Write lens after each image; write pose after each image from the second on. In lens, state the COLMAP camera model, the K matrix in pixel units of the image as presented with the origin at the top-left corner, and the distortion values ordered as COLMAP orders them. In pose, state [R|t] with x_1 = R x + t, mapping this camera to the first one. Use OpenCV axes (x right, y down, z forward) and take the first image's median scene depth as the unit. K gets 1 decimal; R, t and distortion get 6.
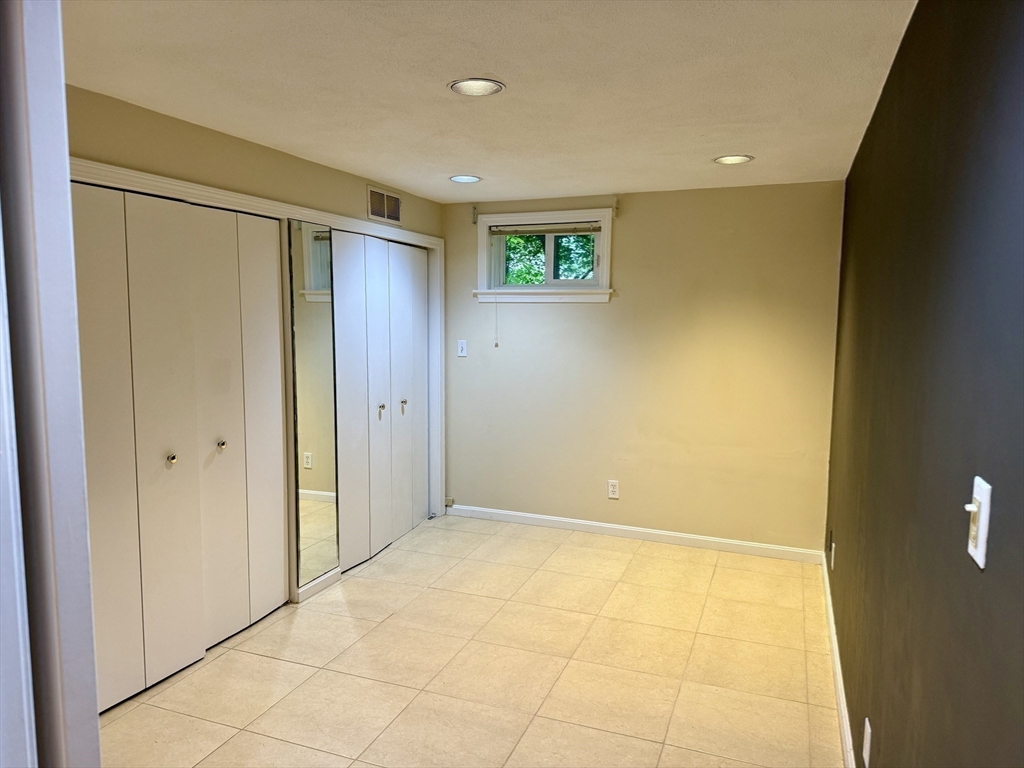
lens RADIAL K [[718.8, 0, 519.6], [0, 718.8, 391.8], [0, 0, 1]] dist [0.064883, -0.069123]
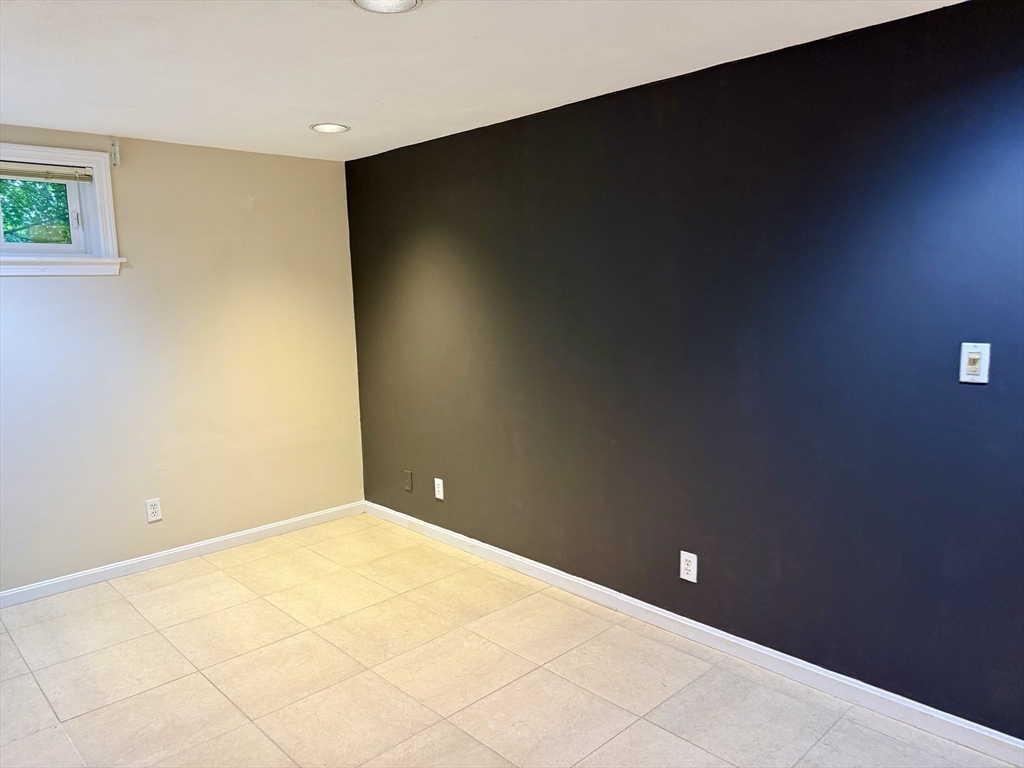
lens RADIAL K [[718.8, 0, 515.0], [0, 718.8, 376.0], [0, 0, 1]] dist [0.064883, -0.069123]
pose [[0.426625, -0.134959, 0.894303, -0.425821], [0.131048, 0.987593, 0.086522, -0.029733], [-0.894884, 0.080284, 0.439018, 0.293304]]
